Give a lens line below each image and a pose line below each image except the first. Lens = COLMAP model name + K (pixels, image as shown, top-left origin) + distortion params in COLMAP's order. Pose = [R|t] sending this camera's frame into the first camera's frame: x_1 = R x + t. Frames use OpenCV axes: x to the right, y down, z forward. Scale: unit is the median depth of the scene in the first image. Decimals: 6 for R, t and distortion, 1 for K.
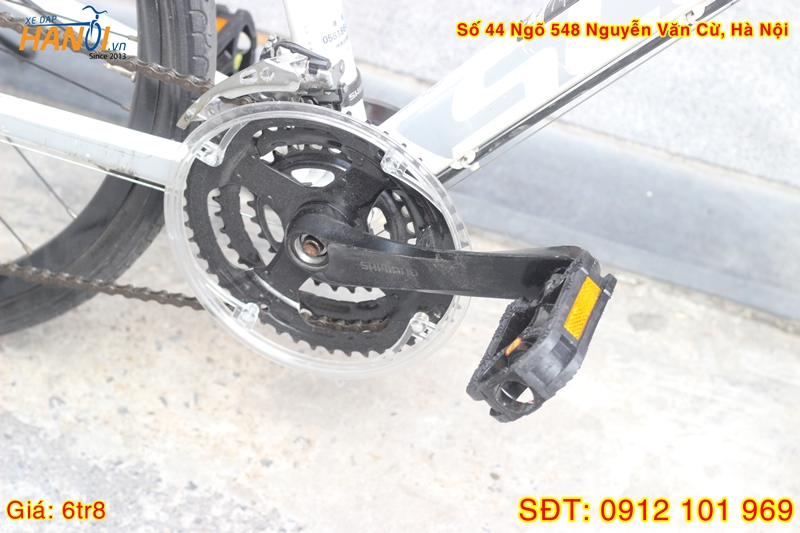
lens RADIAL K [[1885.4, 0, 400.0], [0, 1885.4, 266.5], [0, 0, 1]] dist [-0.117724, 0.327017]
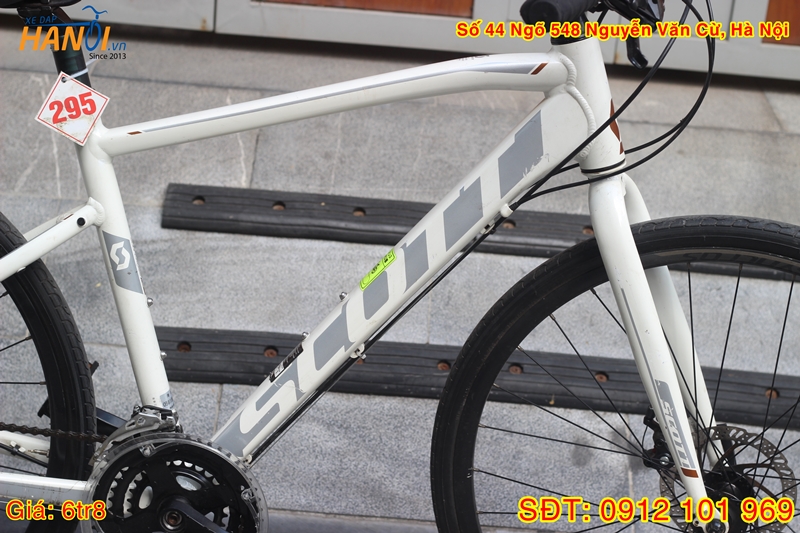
lens RADIAL K [[1885.4, 0, 400.0], [0, 1885.4, 266.5], [0, 0, 1]] dist [-0.117724, 0.327017]
pose [[0.948719, -0.111318, 0.295874, -0.262759], [0.212983, 0.916720, -0.338029, 0.320754], [-0.233605, 0.383710, 0.893418, -0.567697]]
